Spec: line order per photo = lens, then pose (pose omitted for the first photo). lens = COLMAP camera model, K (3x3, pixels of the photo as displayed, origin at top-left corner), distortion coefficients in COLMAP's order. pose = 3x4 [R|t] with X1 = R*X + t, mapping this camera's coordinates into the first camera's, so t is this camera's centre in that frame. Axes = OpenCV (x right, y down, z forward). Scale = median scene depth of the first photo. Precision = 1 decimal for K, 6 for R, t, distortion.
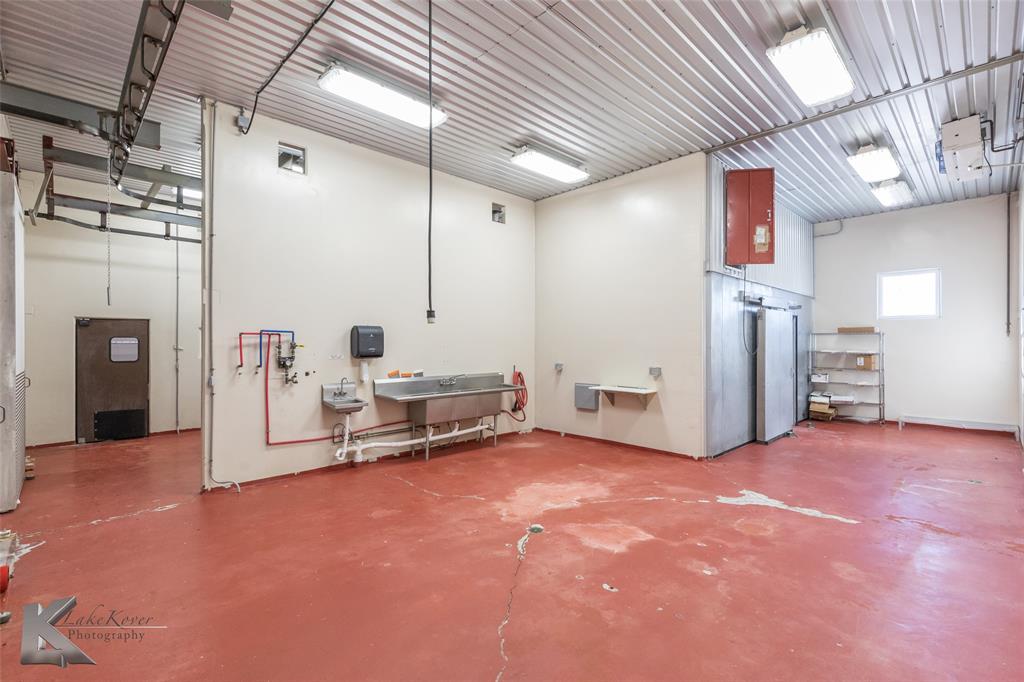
lens RADIAL K [[458.9, 0, 501.1], [0, 458.9, 342.7], [0, 0, 1]] dist [0.014975, -0.002800]
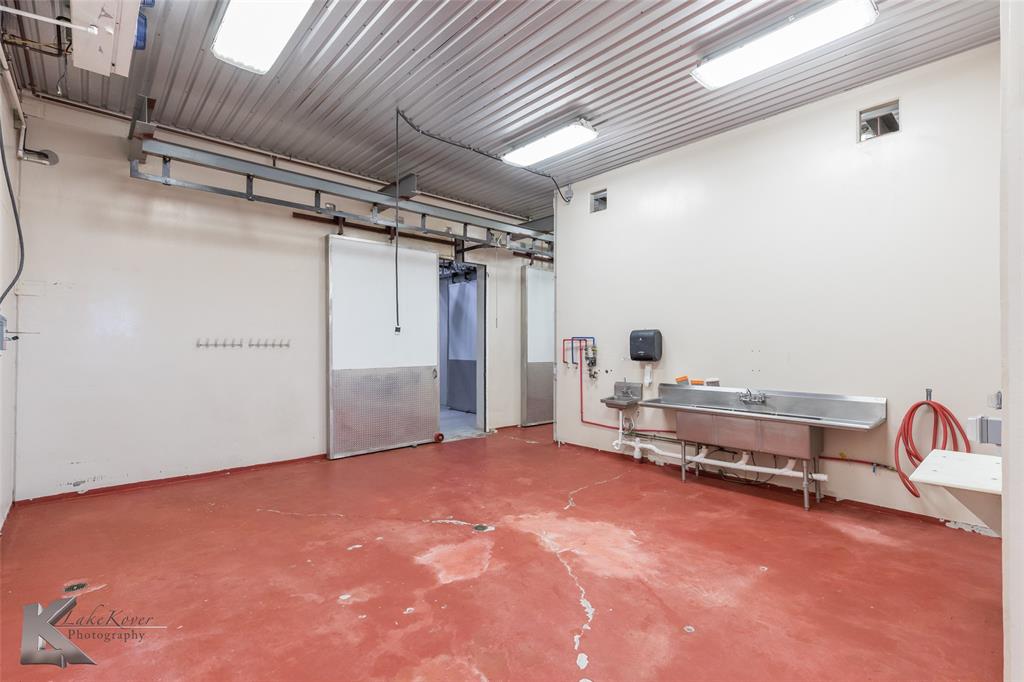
lens RADIAL K [[458.9, 0, 533.6], [0, 458.9, 341.6], [0, 0, 1]] dist [0.014975, -0.002800]
pose [[0.013281, -0.010229, -0.999859, 0.839011], [0.003916, 0.999941, -0.010178, -0.000695], [0.999904, -0.003780, 0.013320, 0.831722]]
